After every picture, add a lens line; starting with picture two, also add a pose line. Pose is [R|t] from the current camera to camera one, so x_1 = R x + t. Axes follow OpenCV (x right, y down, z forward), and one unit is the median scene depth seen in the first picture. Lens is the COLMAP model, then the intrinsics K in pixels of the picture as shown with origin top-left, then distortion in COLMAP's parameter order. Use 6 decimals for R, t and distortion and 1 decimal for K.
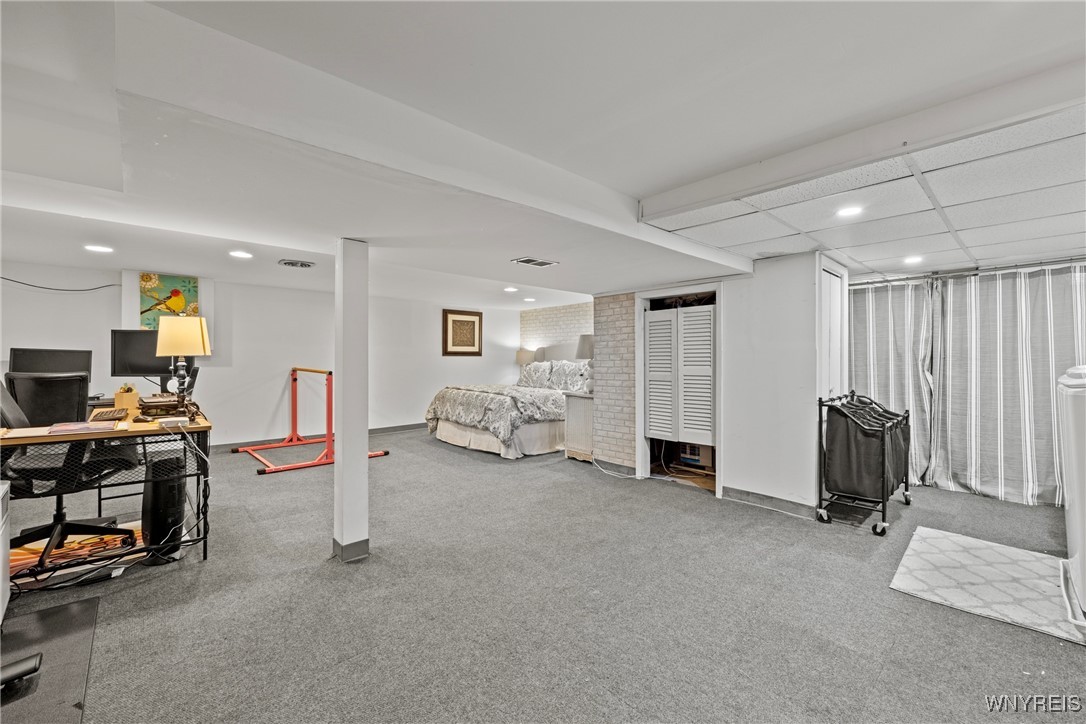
lens RADIAL K [[441.7, 0, 536.8], [0, 441.7, 357.9], [0, 0, 1]] dist [0.001255, 0.000172]
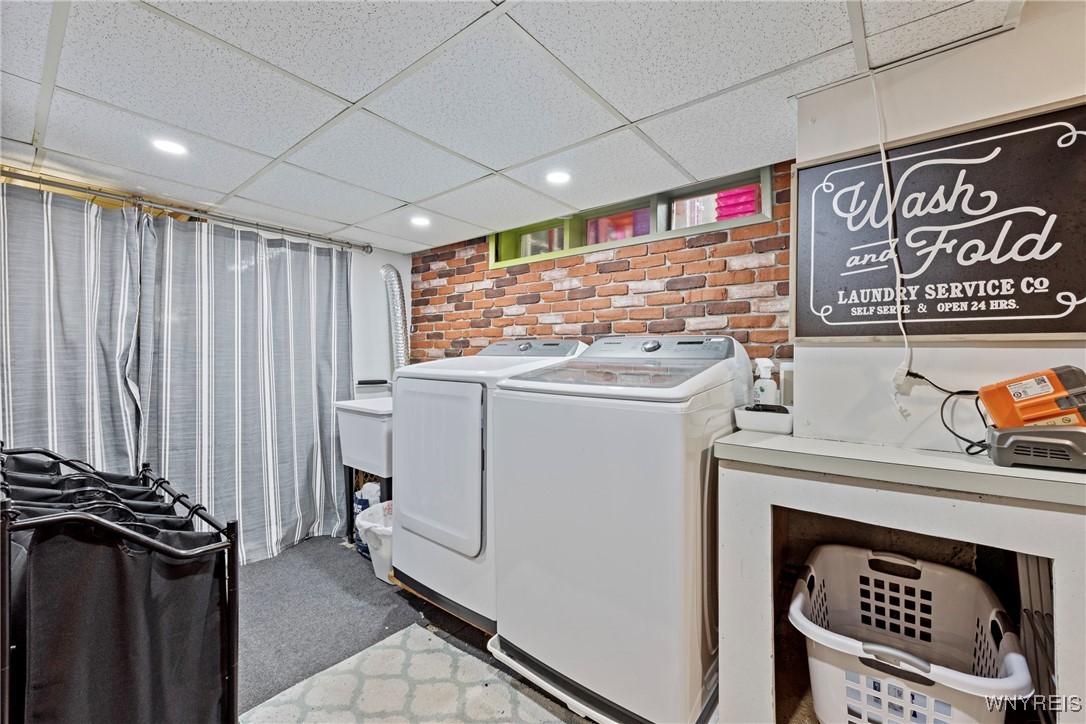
lens RADIAL K [[441.7, 0, 541.2], [0, 441.7, 359.3], [0, 0, 1]] dist [0.001255, 0.000172]
pose [[-0.162108, 0.007321, 0.986746, 0.299068], [-0.008659, 0.999923, -0.008842, 0.009540], [-0.986735, -0.009977, -0.162032, 0.638573]]
